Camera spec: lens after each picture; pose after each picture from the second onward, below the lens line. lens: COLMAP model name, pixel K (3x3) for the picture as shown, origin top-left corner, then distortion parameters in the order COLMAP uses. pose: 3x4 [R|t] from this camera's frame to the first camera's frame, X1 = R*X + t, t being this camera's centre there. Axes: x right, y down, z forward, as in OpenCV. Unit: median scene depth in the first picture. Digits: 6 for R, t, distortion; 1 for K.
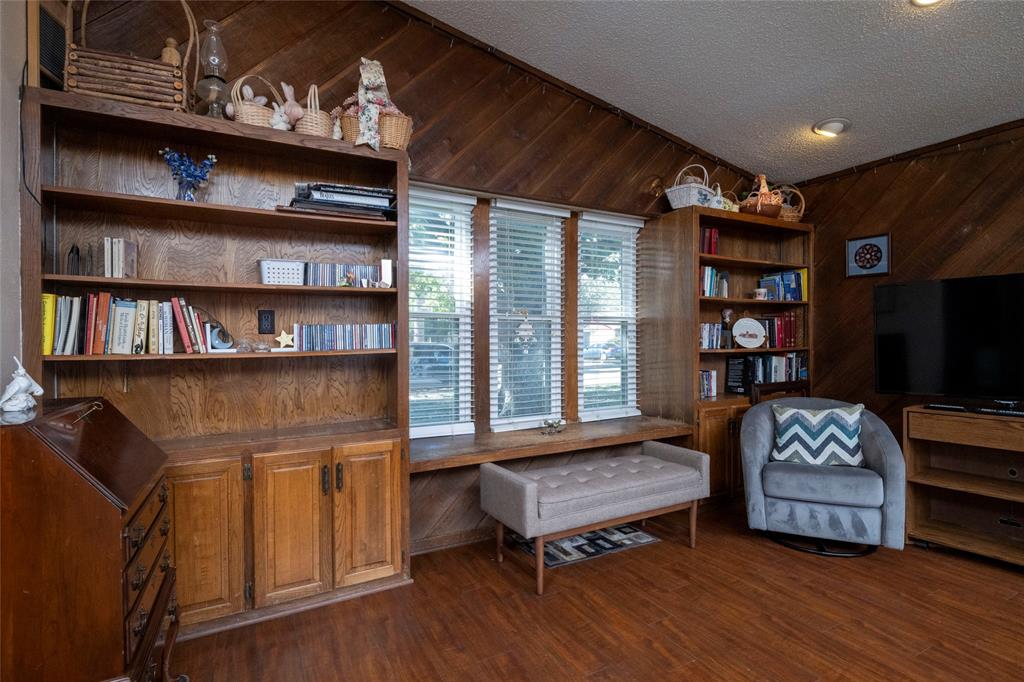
lens RADIAL K [[493.3, 0, 516.8], [0, 493.3, 342.5], [0, 0, 1]] dist [0.006327, -0.006989]
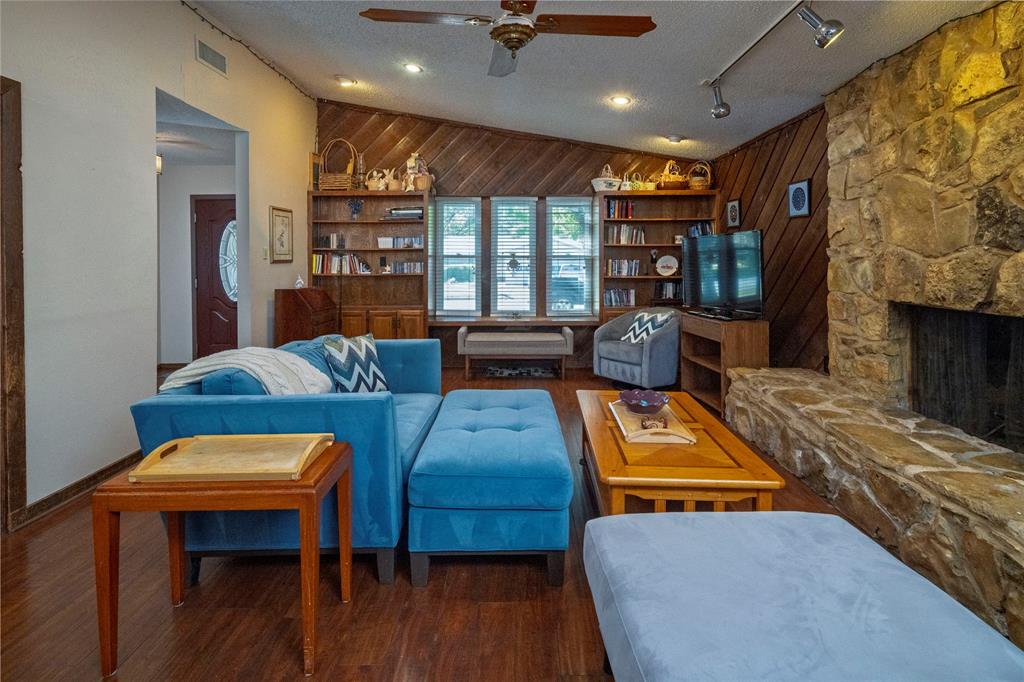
lens RADIAL K [[493.3, 0, 515.8], [0, 493.3, 263.9], [0, 0, 1]] dist [0.006327, -0.006989]
pose [[0.874714, 0.006954, -0.484589, 1.011886], [-0.007406, 0.999972, 0.000982, -0.028628], [0.484582, 0.002730, 0.874741, -0.675116]]
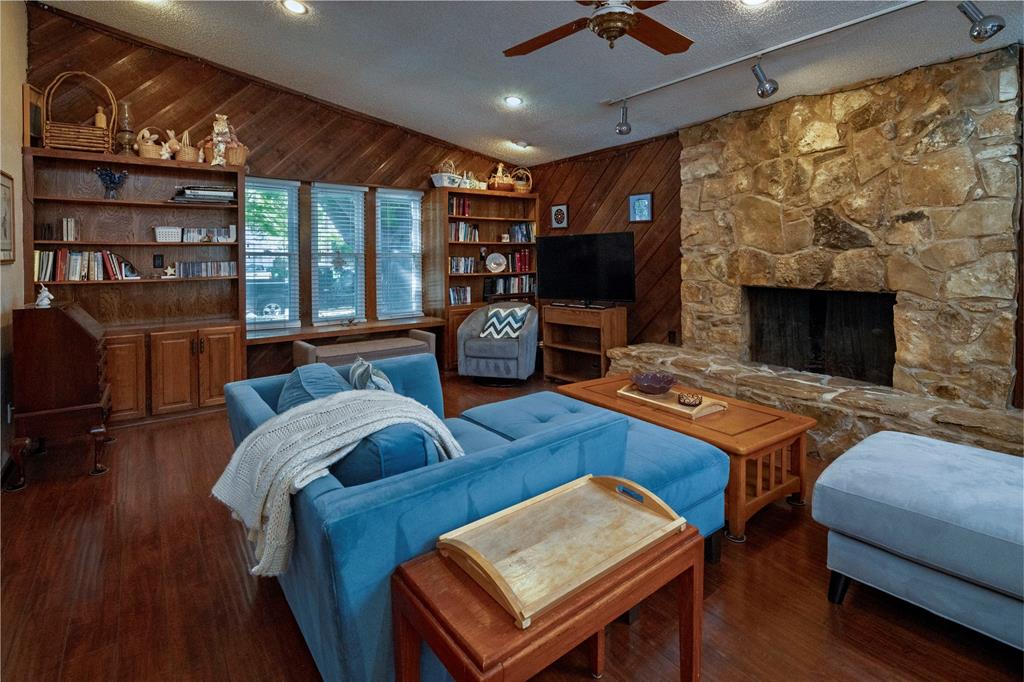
lens RADIAL K [[493.3, 0, 515.6], [0, 493.3, 263.4], [0, 0, 1]] dist [0.006327, -0.006989]
pose [[0.988988, -0.004017, 0.147938, 0.380681], [0.003799, 0.999991, 0.001755, -0.025280], [-0.147944, -0.001173, 0.988995, -0.720061]]
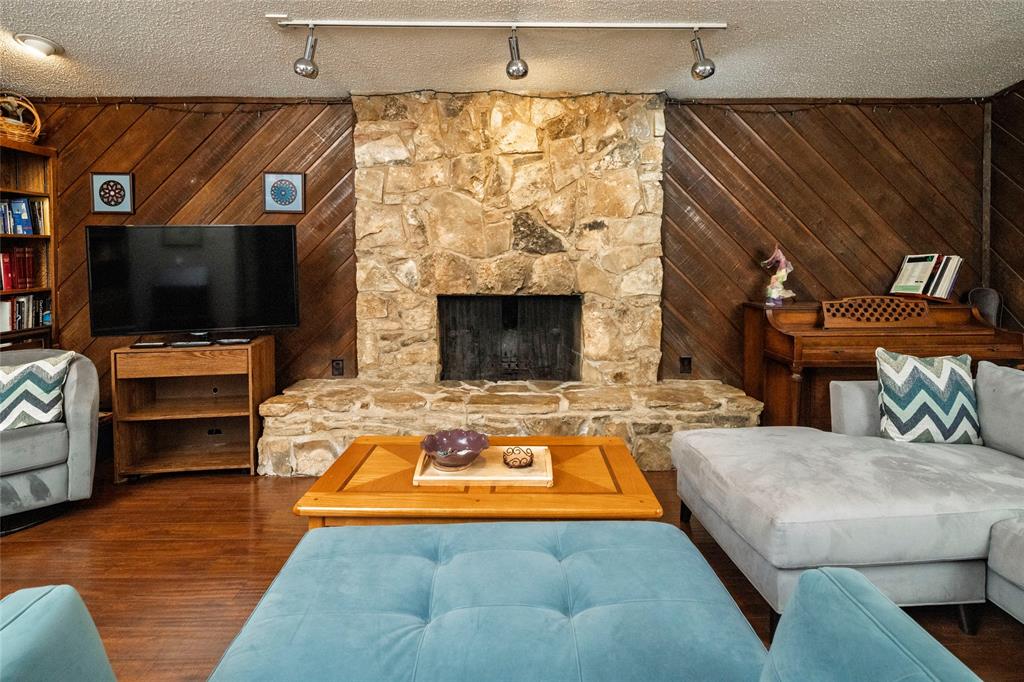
lens RADIAL K [[493.3, 0, 514.4], [0, 493.3, 267.7], [0, 0, 1]] dist [0.006327, -0.006989]
pose [[0.458277, -0.015227, 0.888679, 0.244855], [0.011688, 0.999870, 0.011105, -0.034433], [-0.888733, 0.005298, 0.458395, -0.178213]]
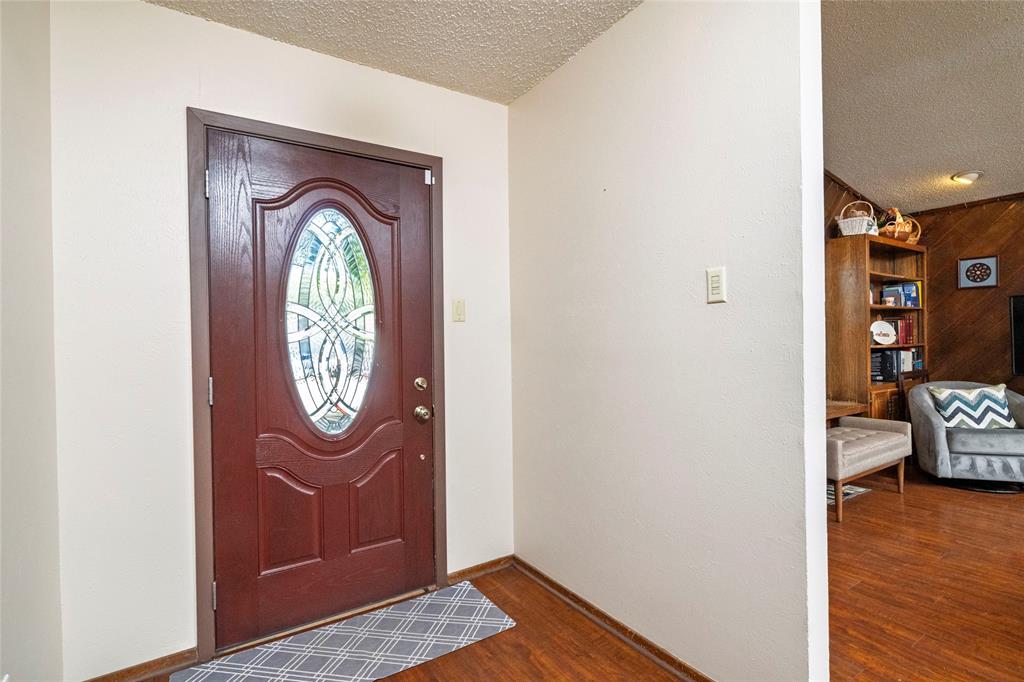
lens RADIAL K [[493.3, 0, 521.4], [0, 493.3, 343.1], [0, 0, 1]] dist [0.006327, -0.006989]
pose [[0.996484, -0.011045, 0.083056, -0.705150], [0.011686, 0.999906, -0.007237, 0.007202], [-0.082969, 0.008182, 0.996519, -0.226157]]
